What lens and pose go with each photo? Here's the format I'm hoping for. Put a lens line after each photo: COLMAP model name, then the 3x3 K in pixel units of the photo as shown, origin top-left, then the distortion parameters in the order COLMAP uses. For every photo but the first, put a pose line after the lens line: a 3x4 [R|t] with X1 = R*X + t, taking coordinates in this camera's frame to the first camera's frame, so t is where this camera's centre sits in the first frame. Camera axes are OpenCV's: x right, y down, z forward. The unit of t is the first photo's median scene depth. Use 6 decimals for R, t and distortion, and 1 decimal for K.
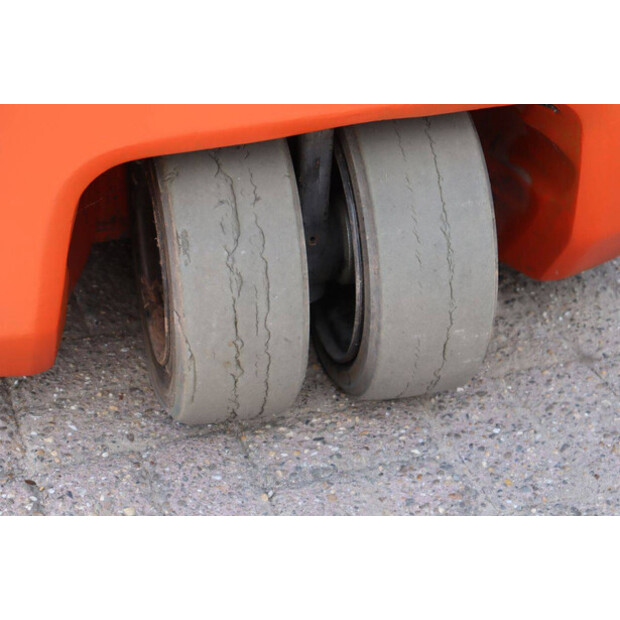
lens RADIAL K [[1436.7, 0, 309.2], [0, 1436.7, 306.3], [0, 0, 1]] dist [0.412864, 0.000000]
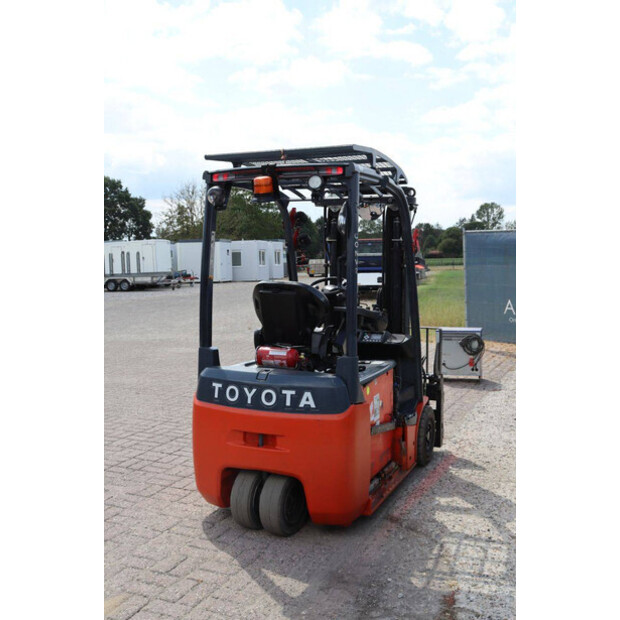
lens RADIAL K [[674.6, 0, 310.8], [0, 674.6, 313.3], [0, 0, 1]] dist [-0.024755, 0.000000]
pose [[0.737558, 0.033101, -0.674472, 1.783202], [-0.365859, 0.859094, -0.357917, 0.205098], [0.567588, 0.510746, 0.645742, -0.876260]]
